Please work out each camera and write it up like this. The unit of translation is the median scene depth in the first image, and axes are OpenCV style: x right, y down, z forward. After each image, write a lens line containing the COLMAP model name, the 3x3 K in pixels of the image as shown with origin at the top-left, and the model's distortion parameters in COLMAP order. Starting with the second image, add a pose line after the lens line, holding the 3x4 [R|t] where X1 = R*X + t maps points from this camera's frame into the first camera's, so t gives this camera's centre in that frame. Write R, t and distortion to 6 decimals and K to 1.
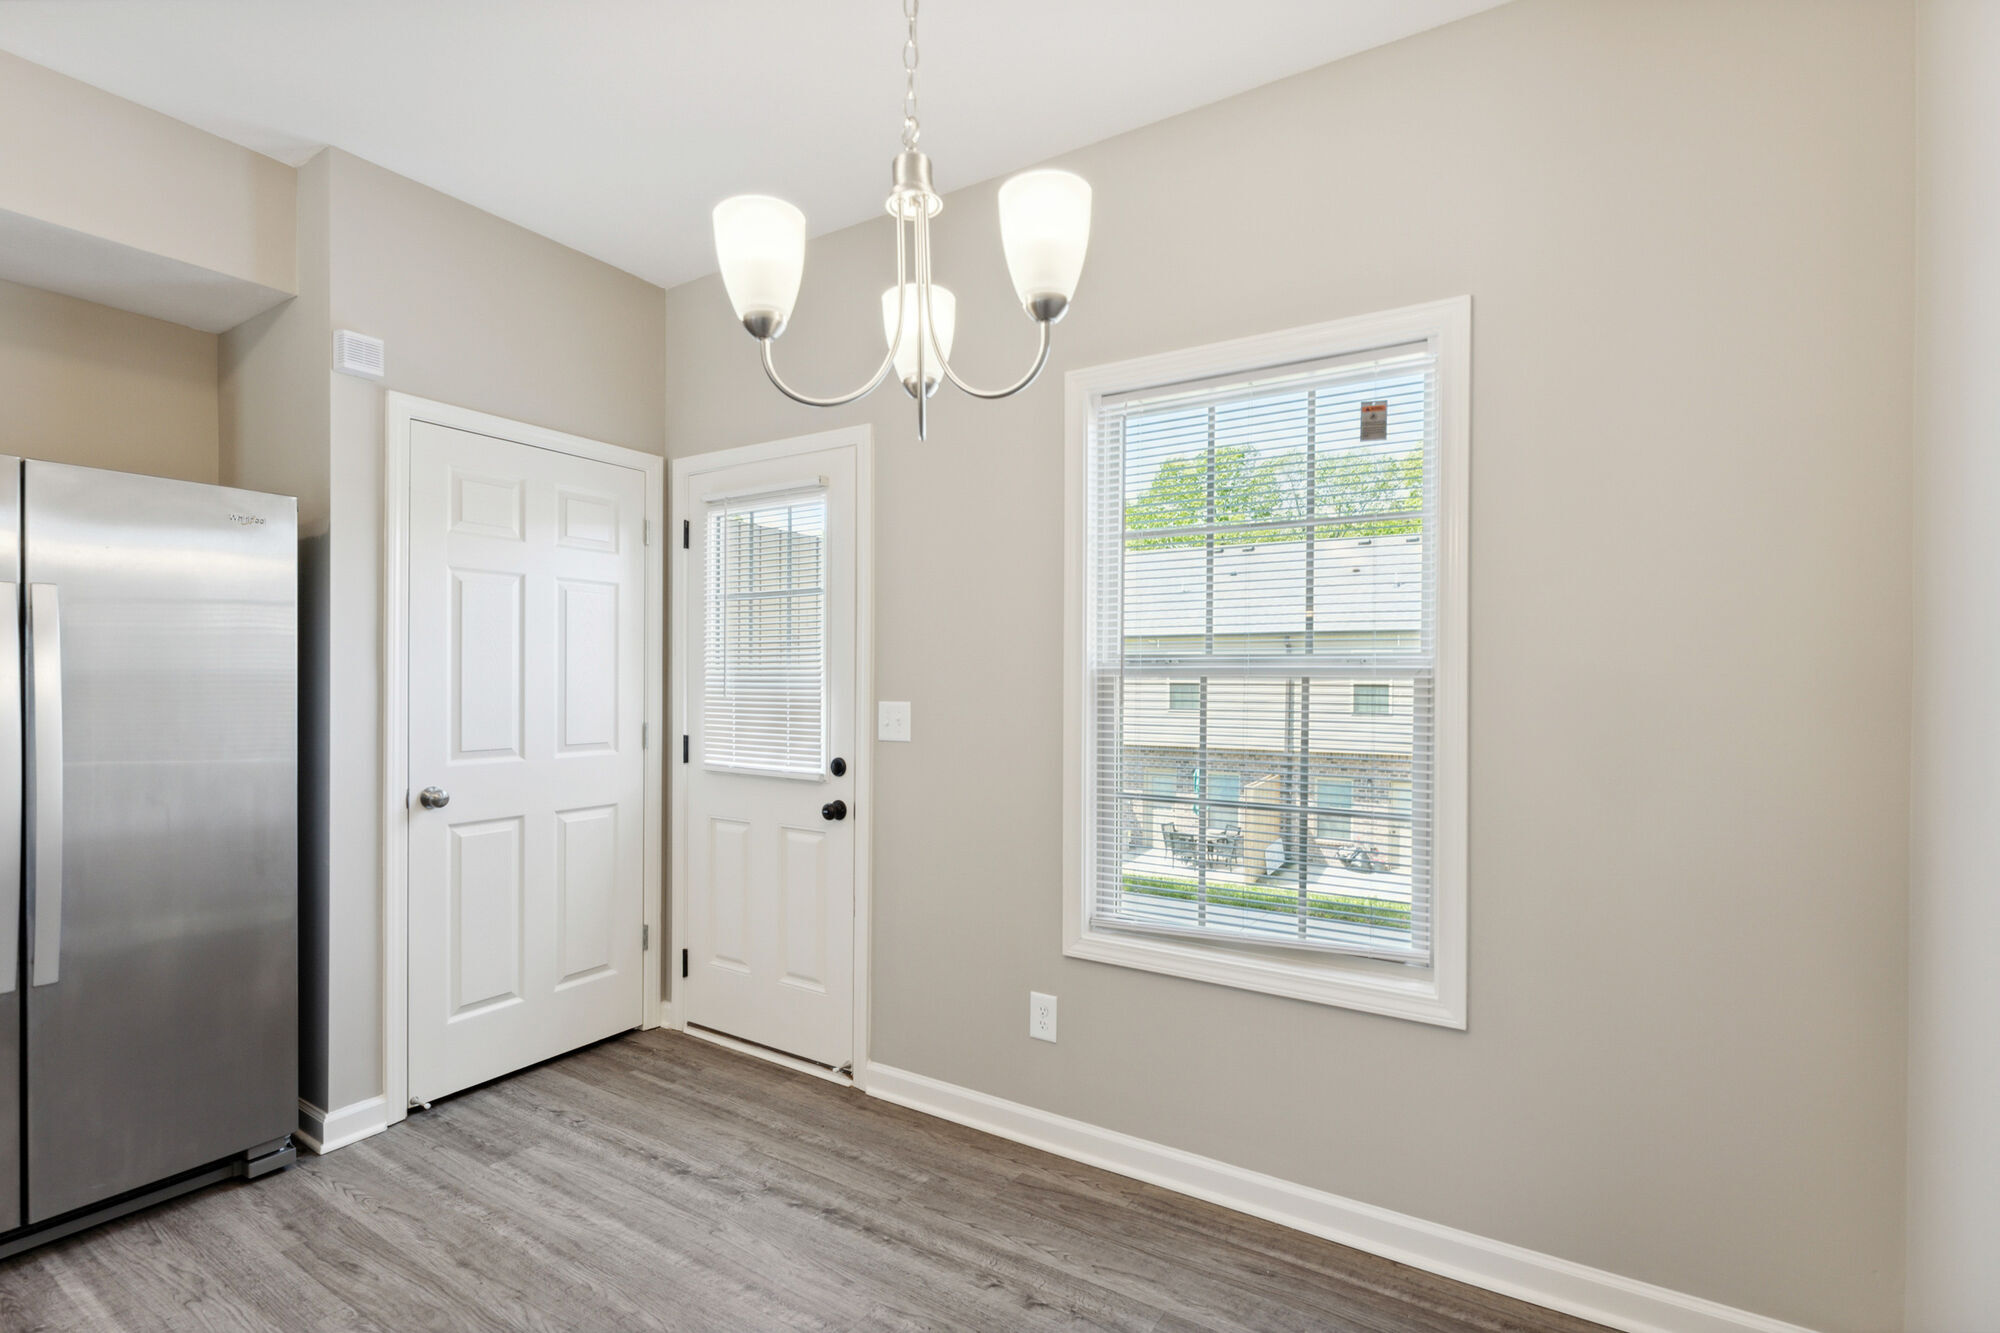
lens RADIAL K [[920.4, 0, 1002.5], [0, 920.4, 682.4], [0, 0, 1]] dist [-0.004950, 0.001137]
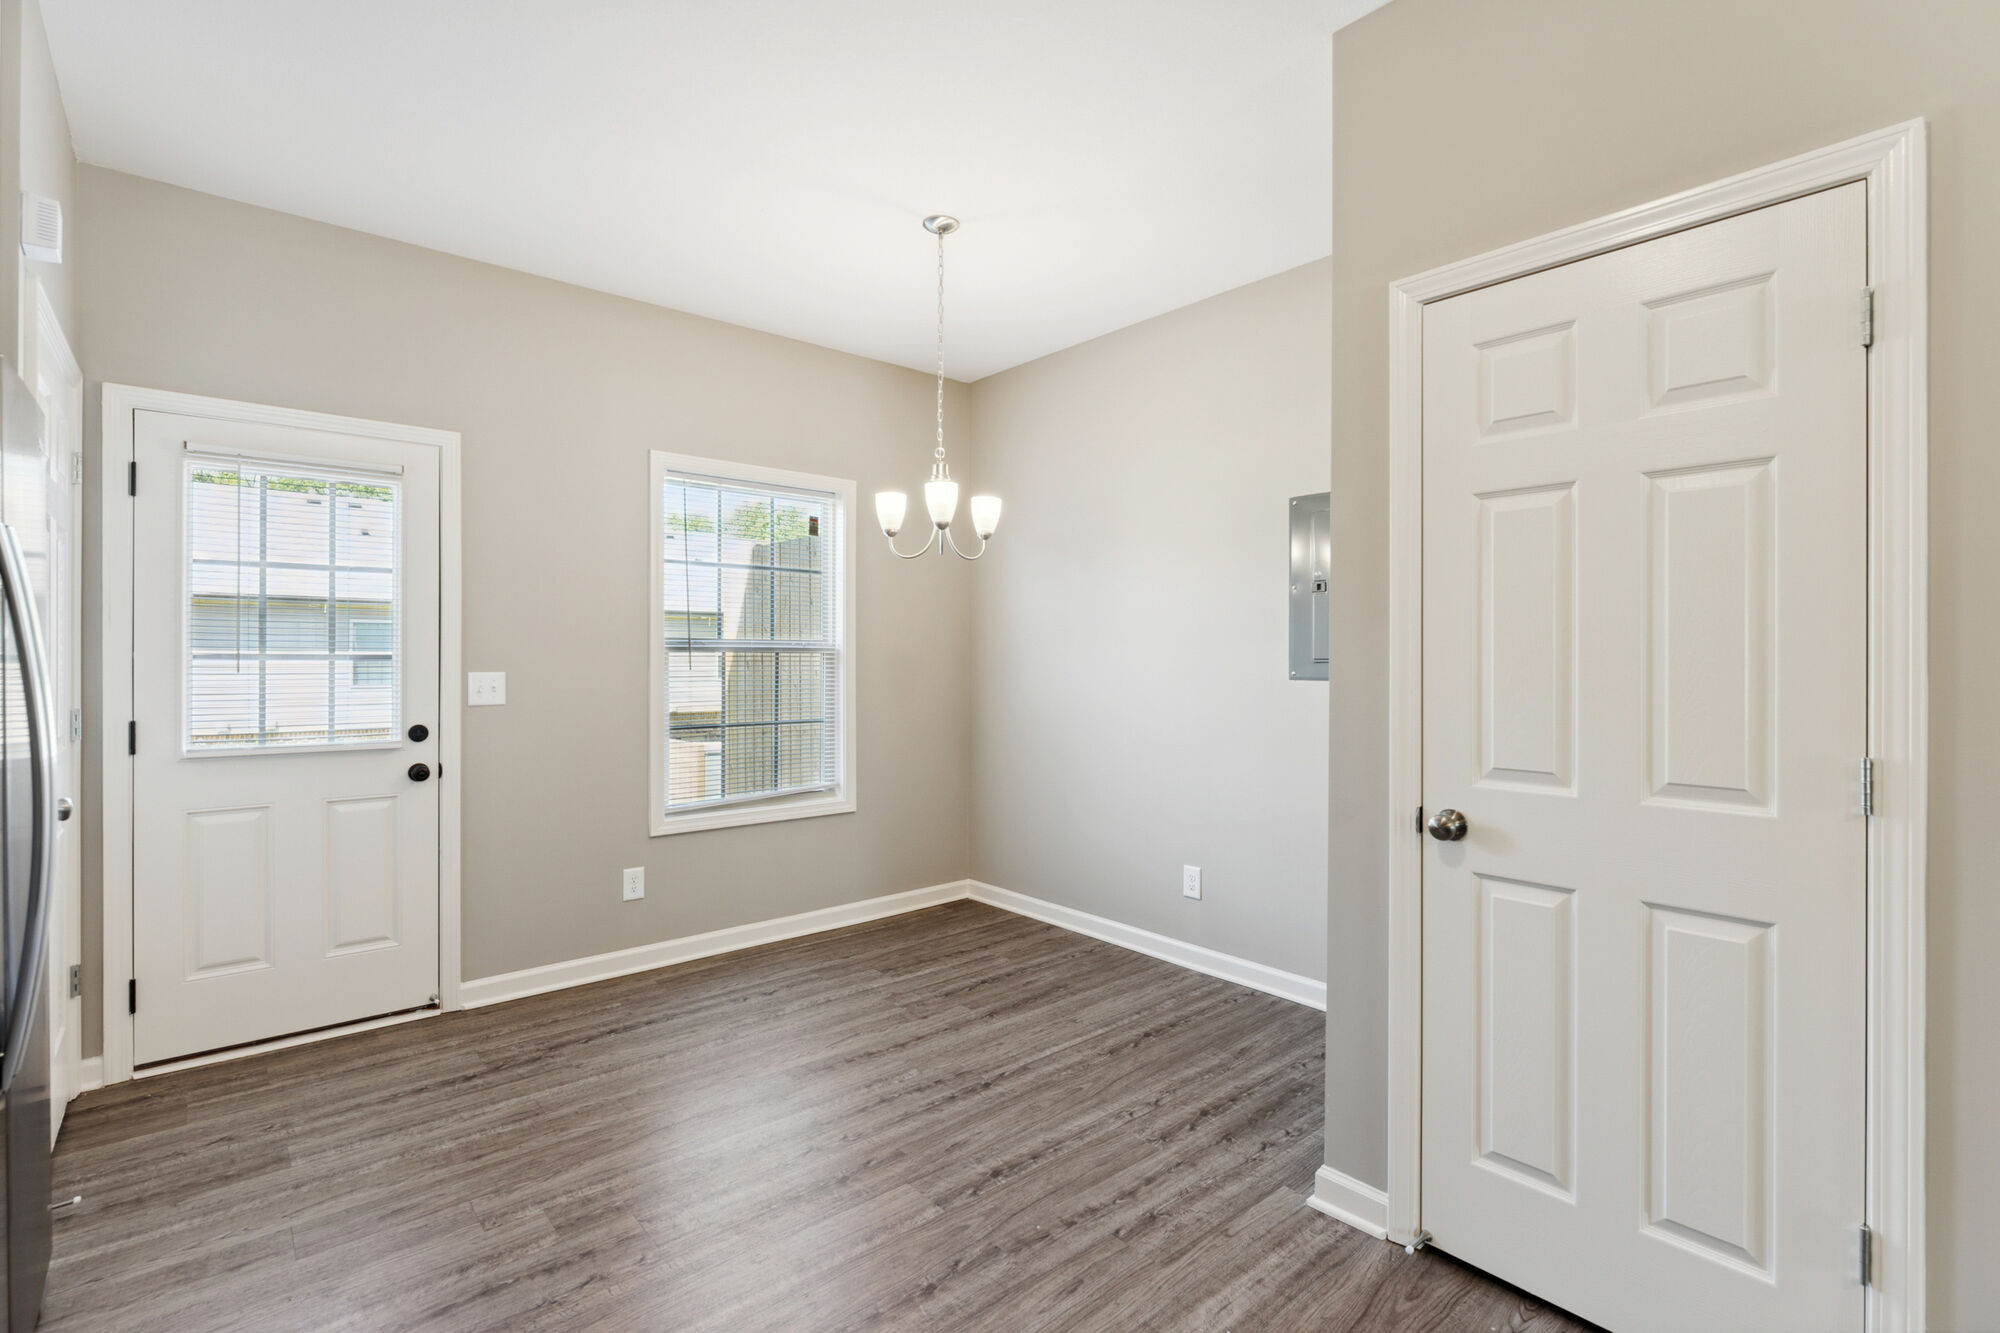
lens RADIAL K [[920.4, 0, 990.4], [0, 920.4, 652.0], [0, 0, 1]] dist [-0.004950, 0.001137]
pose [[0.294672, -0.001878, 0.955597, -1.092698], [-0.001358, 0.999996, 0.002384, -0.009192], [-0.955598, -0.002000, 0.294668, 0.023665]]
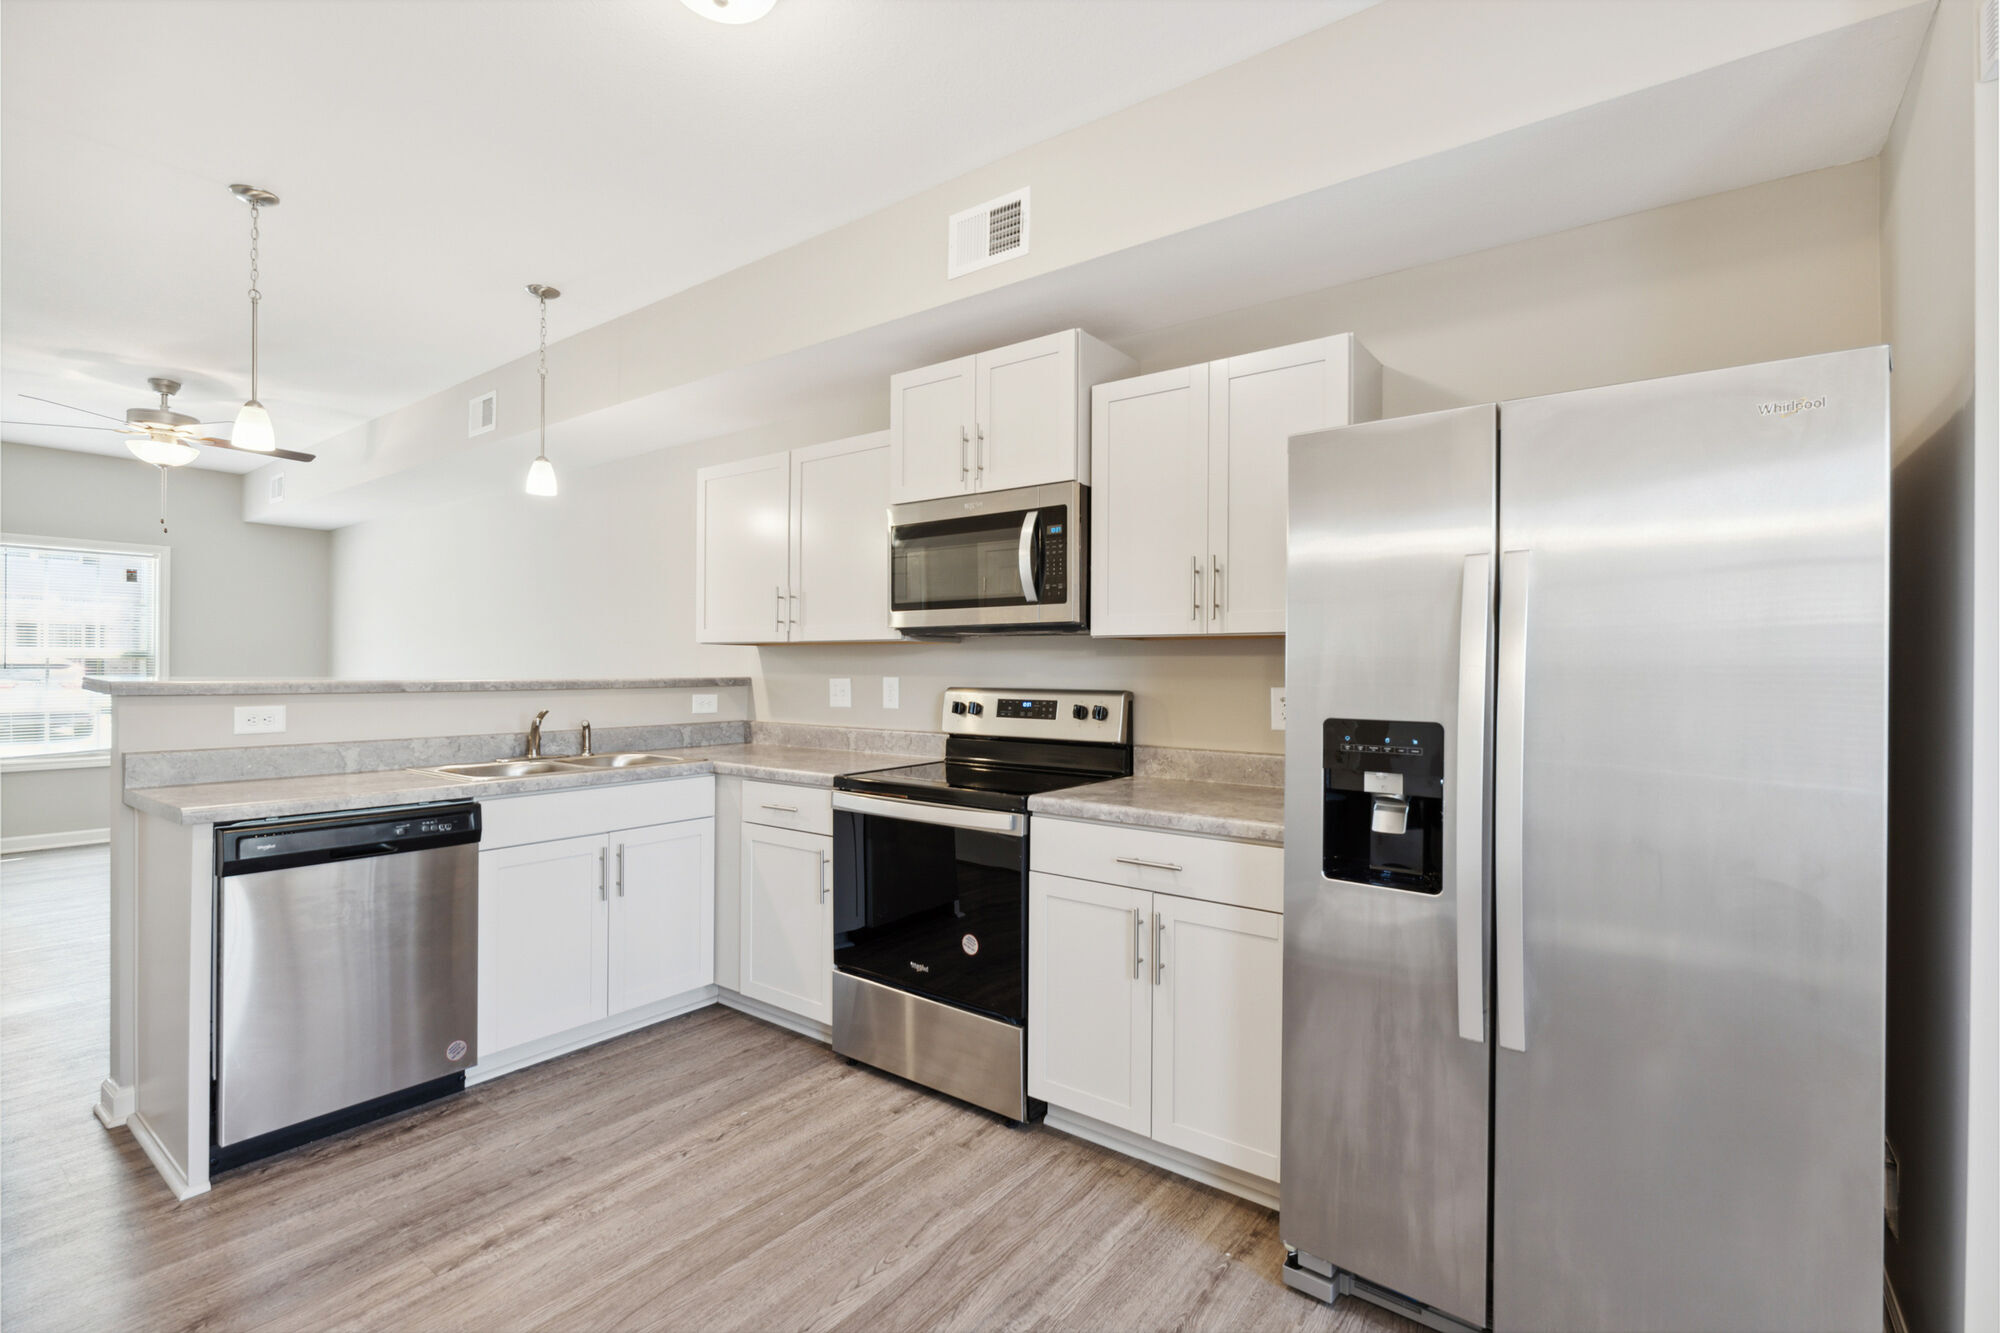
lens RADIAL K [[920.4, 0, 998.9], [0, 920.4, 665.9], [0, 0, 1]] dist [-0.004950, 0.001137]
pose [[-0.088368, -0.004102, -0.996079, -0.151230], [-0.006156, 0.999975, -0.003572, -0.001991], [0.996069, 0.005817, -0.088391, 0.438743]]
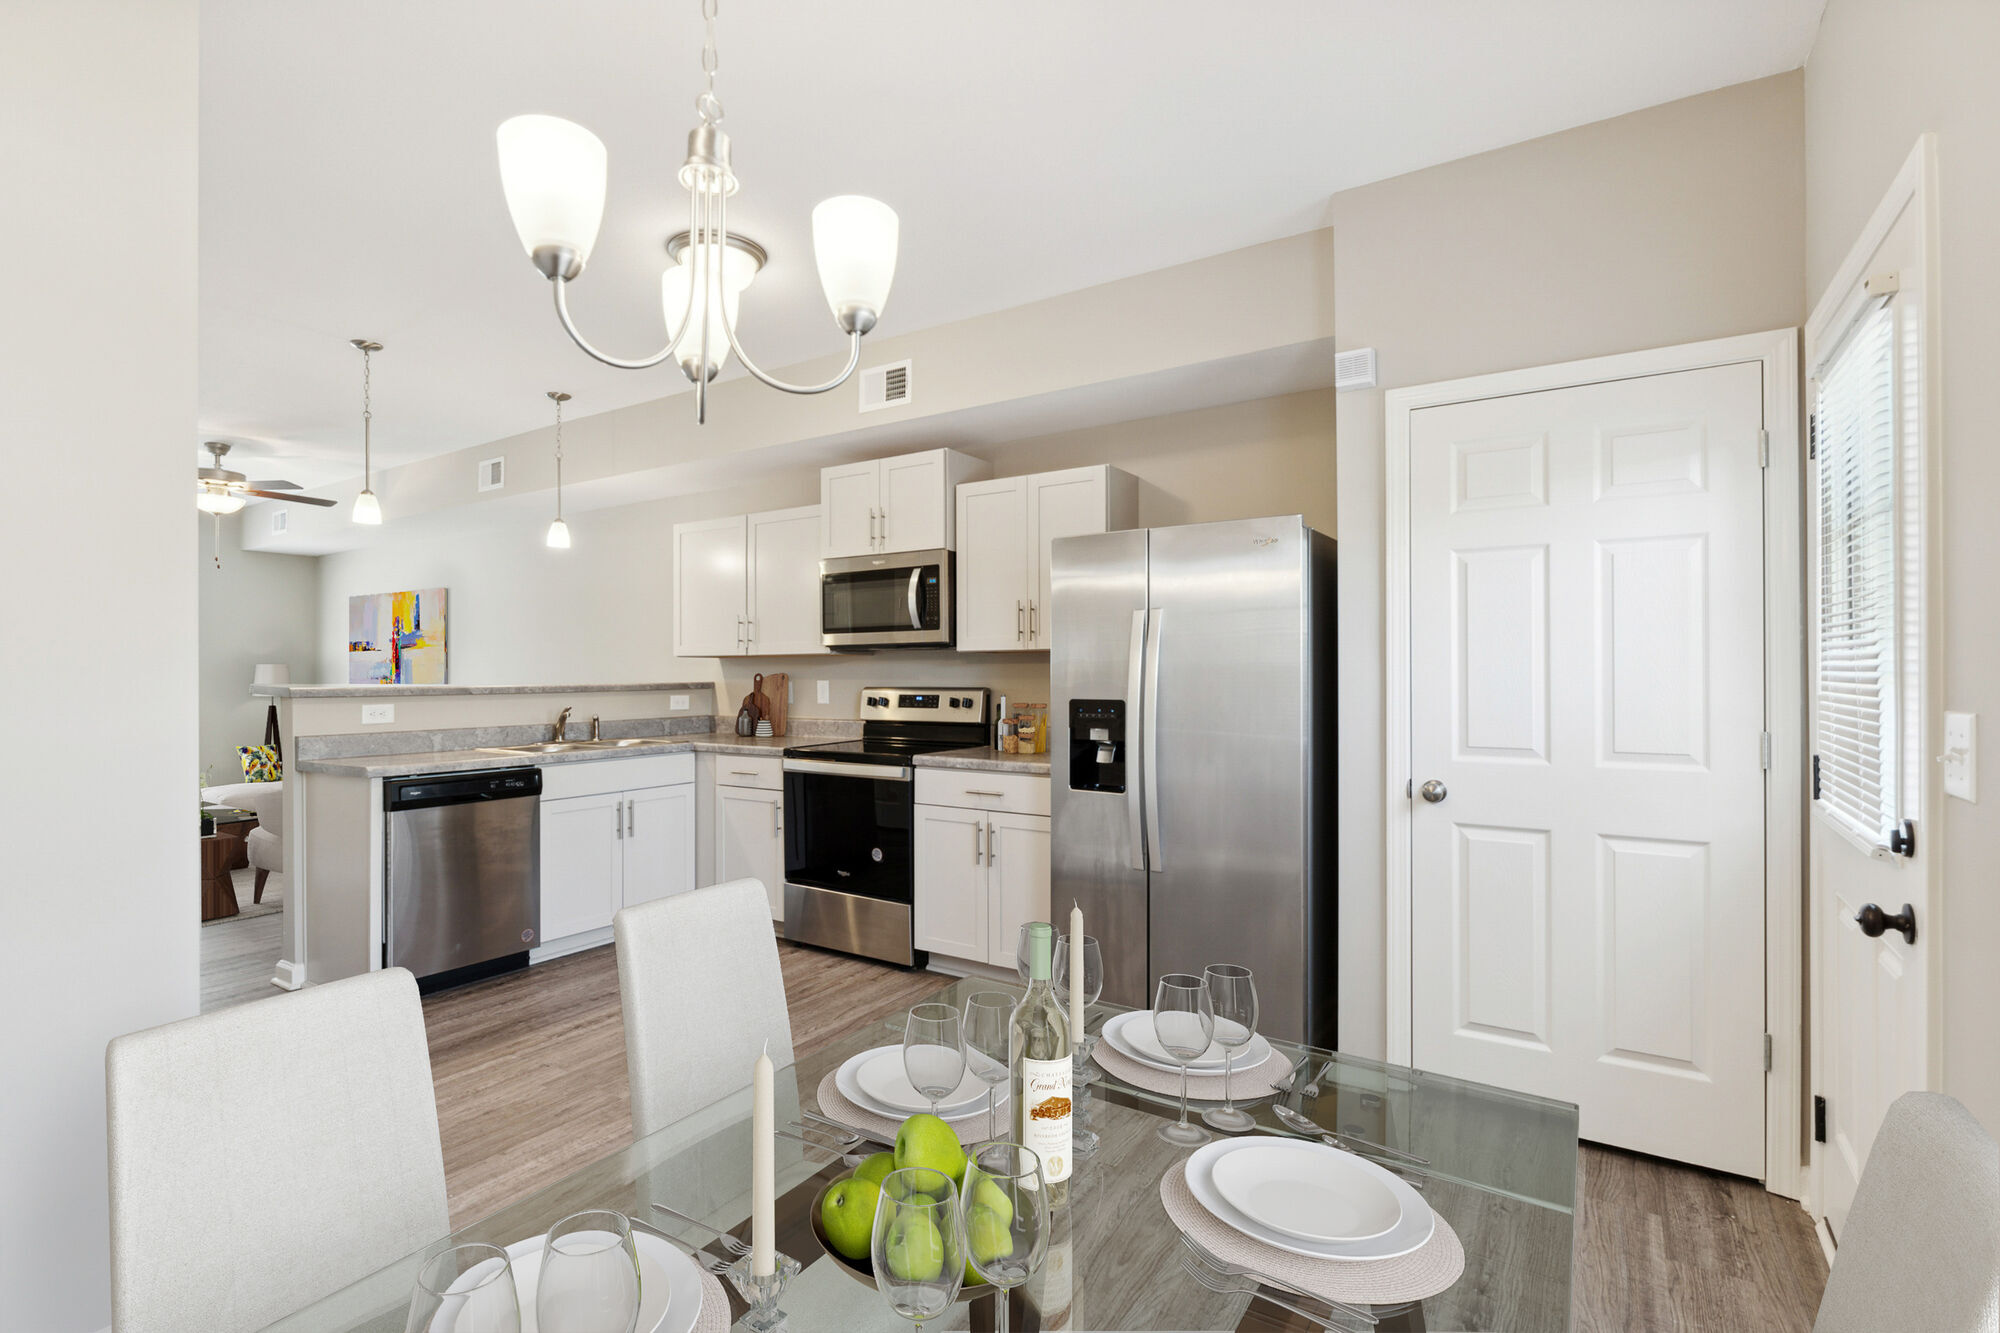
lens RADIAL K [[920.4, 0, 1005.9], [0, 920.4, 668.5], [0, 0, 1]] dist [-0.004950, 0.001137]
pose [[-0.011793, -0.006354, -0.999910, 0.348073], [0.004056, 0.999971, -0.006403, -0.000170], [0.999922, -0.004131, -0.011767, 0.547249]]
